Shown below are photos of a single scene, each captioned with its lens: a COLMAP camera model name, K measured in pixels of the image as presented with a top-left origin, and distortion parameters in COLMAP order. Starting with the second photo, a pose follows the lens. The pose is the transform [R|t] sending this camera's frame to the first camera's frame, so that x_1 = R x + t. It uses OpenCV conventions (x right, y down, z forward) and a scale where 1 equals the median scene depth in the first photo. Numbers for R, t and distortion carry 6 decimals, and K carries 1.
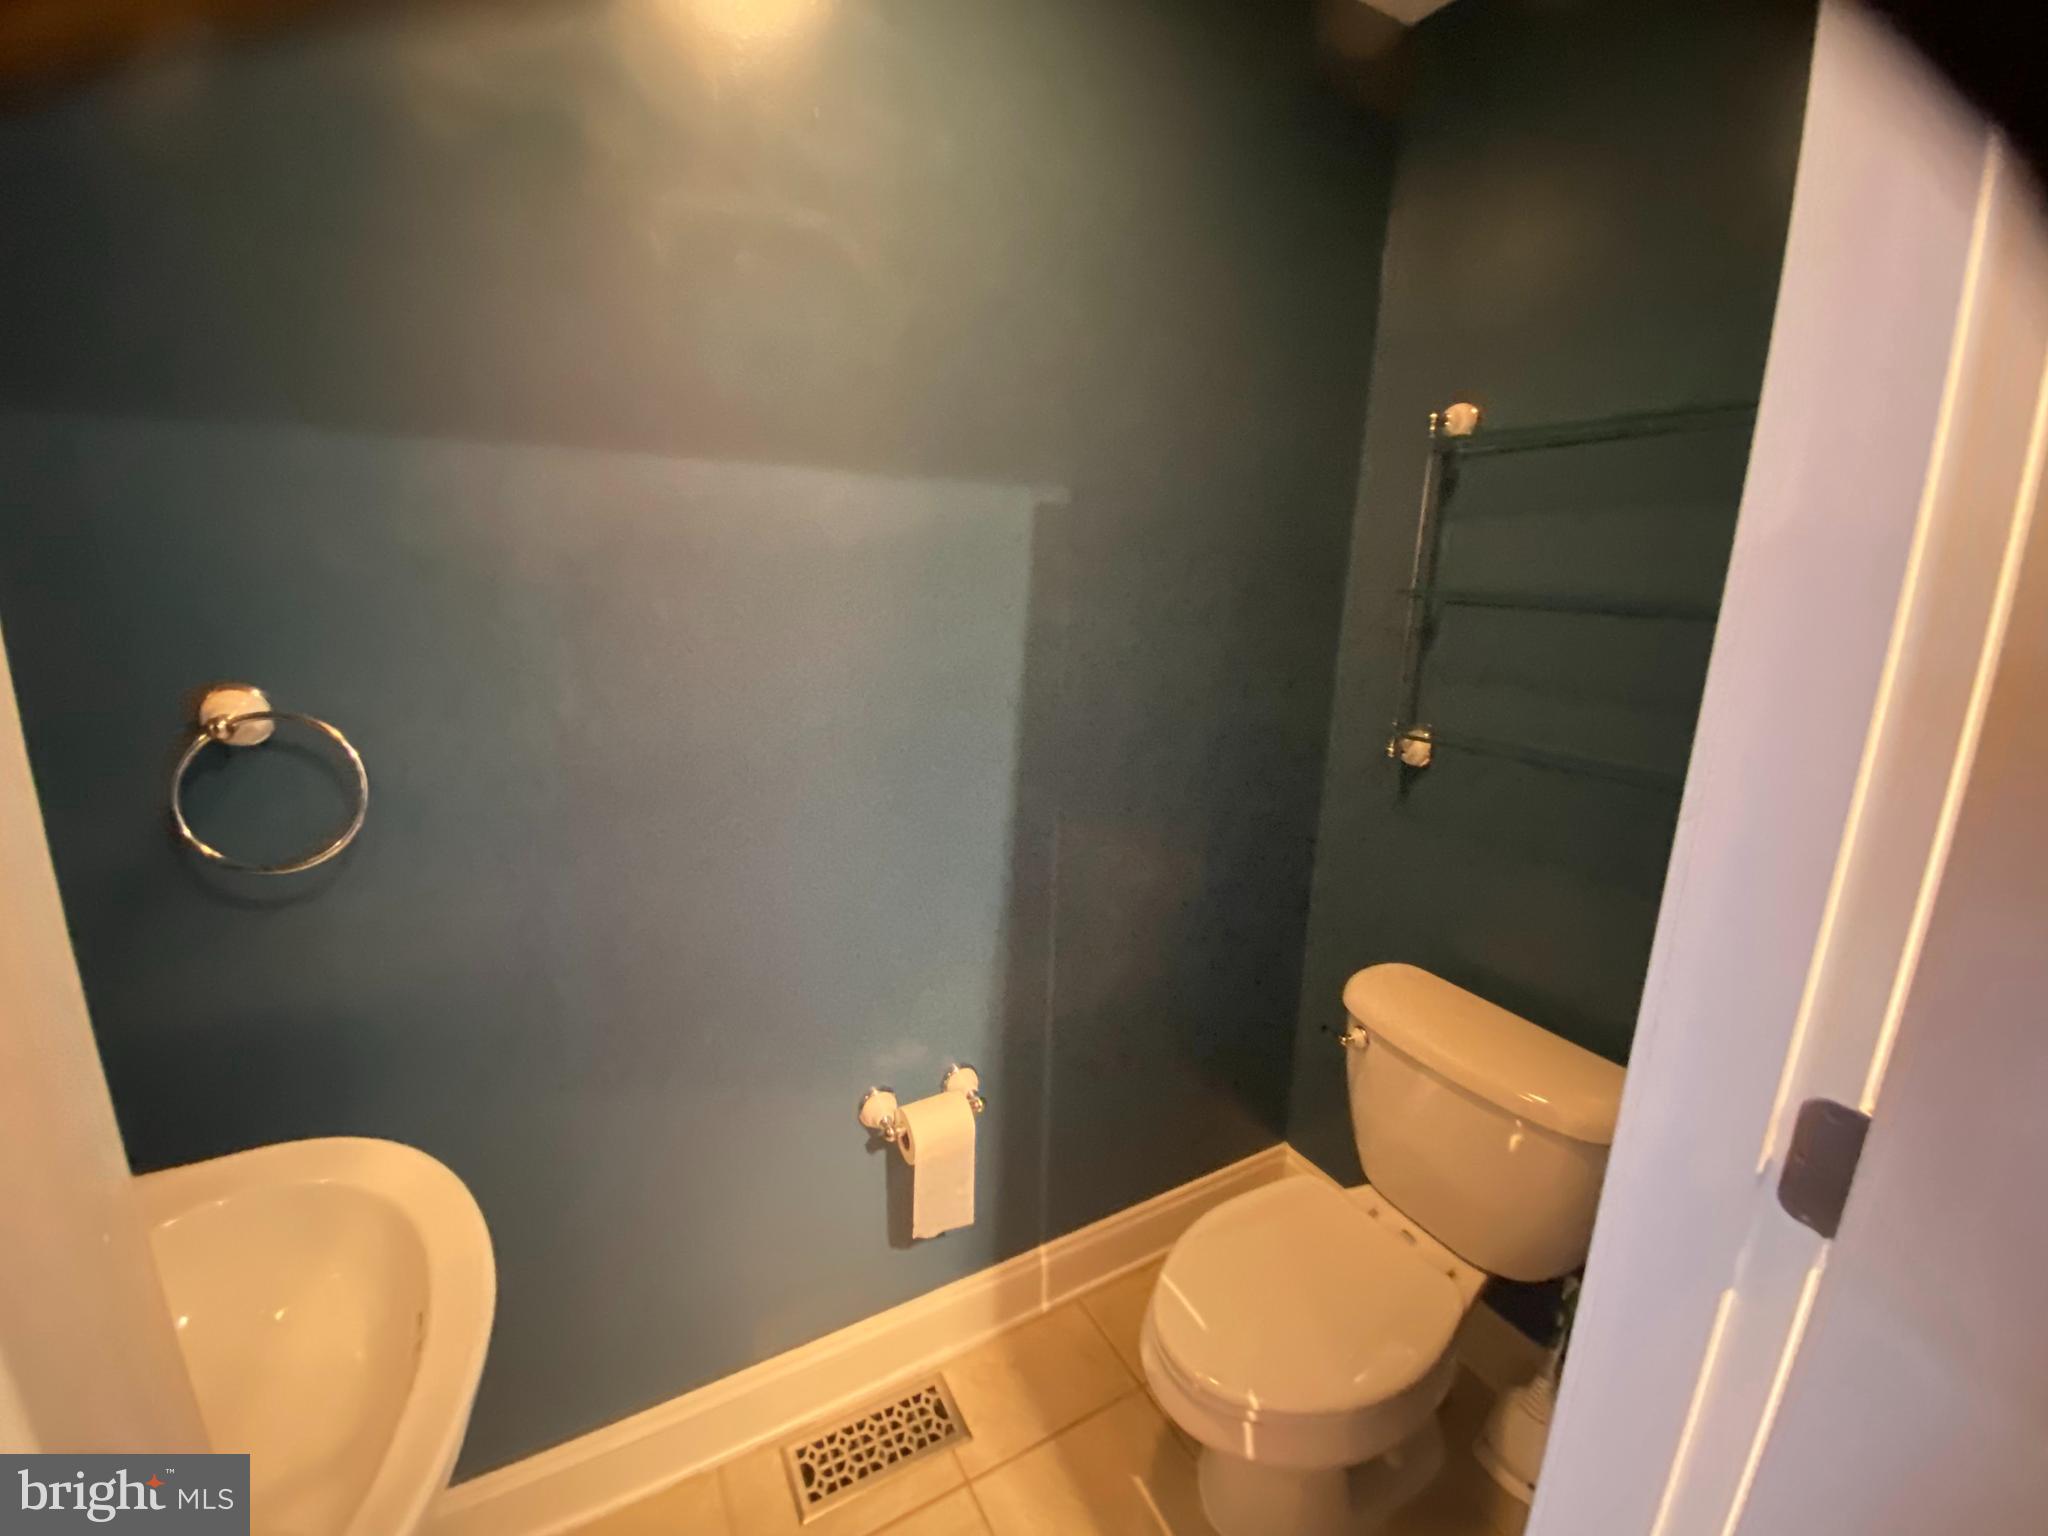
lens RADIAL K [[838.4, 0, 1016.8], [0, 838.4, 764.0], [0, 0, 1]] dist [0.014358, -0.015837]
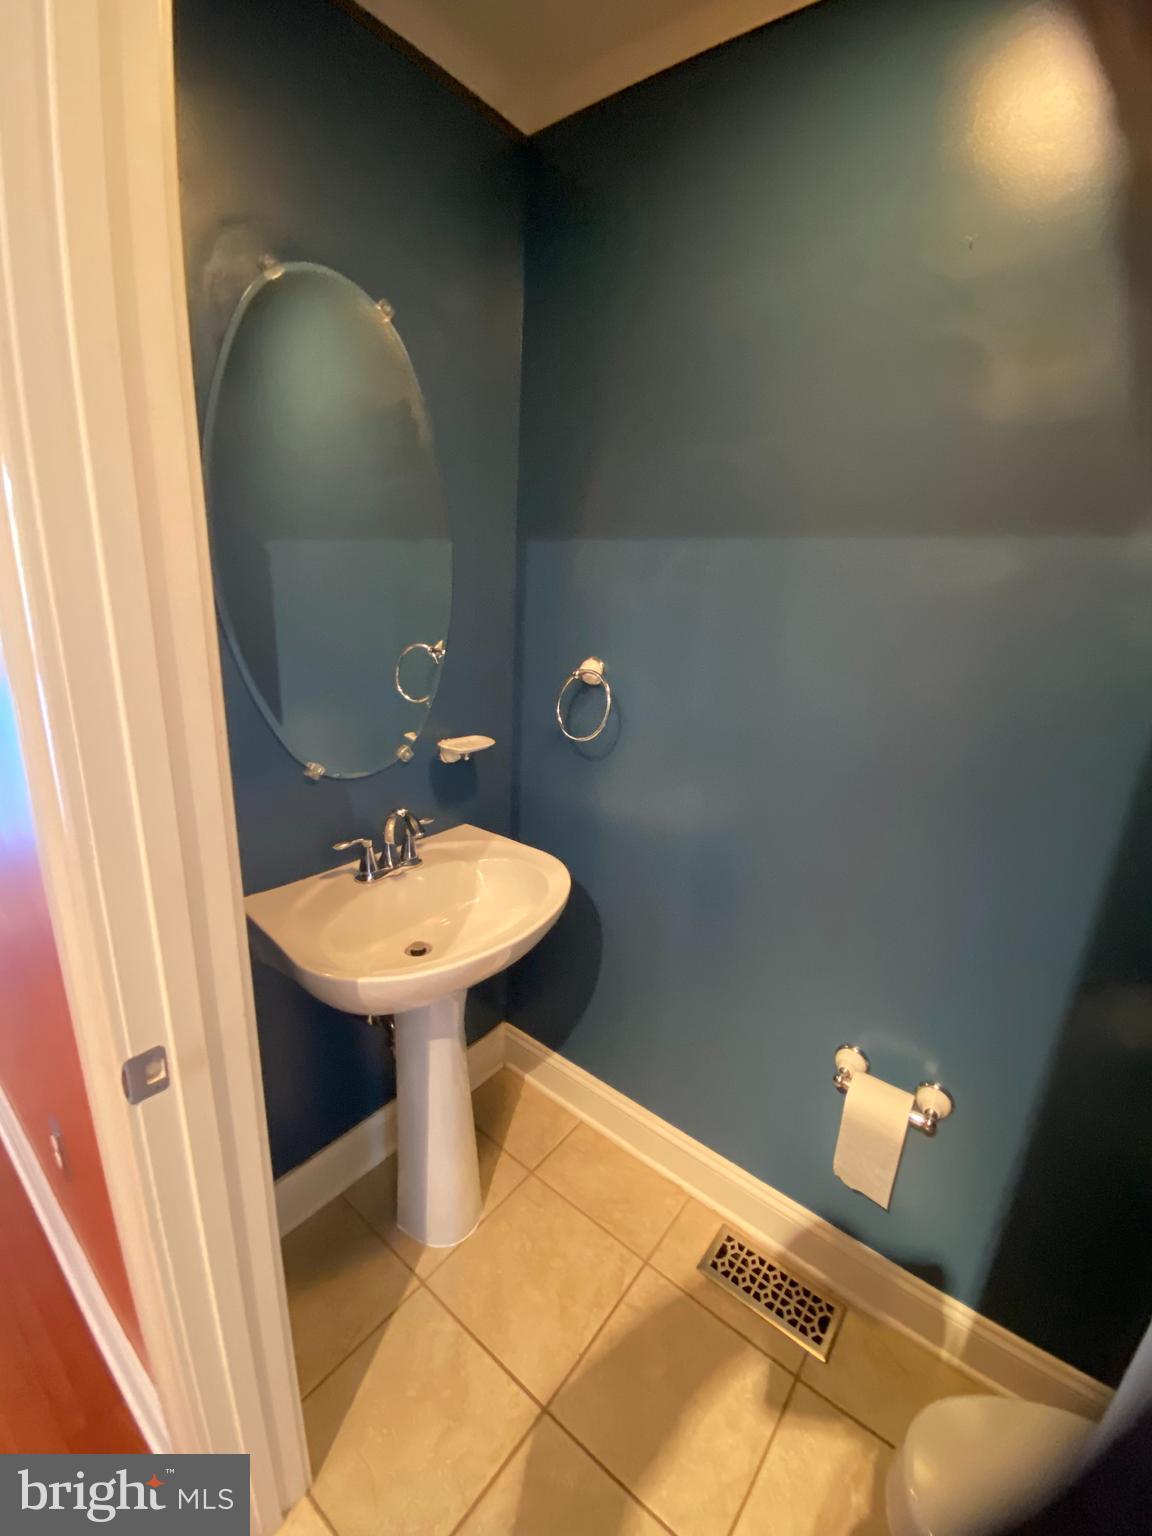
lens RADIAL K [[628.8, 0, 572.8], [0, 628.8, 766.4], [0, 0, 1]] dist [0.014358, -0.015837]
pose [[0.379558, 0.245620, -0.891968, 0.409039], [-0.237235, 0.957718, 0.162775, -0.052472], [0.894234, 0.149824, 0.421780, 0.206582]]
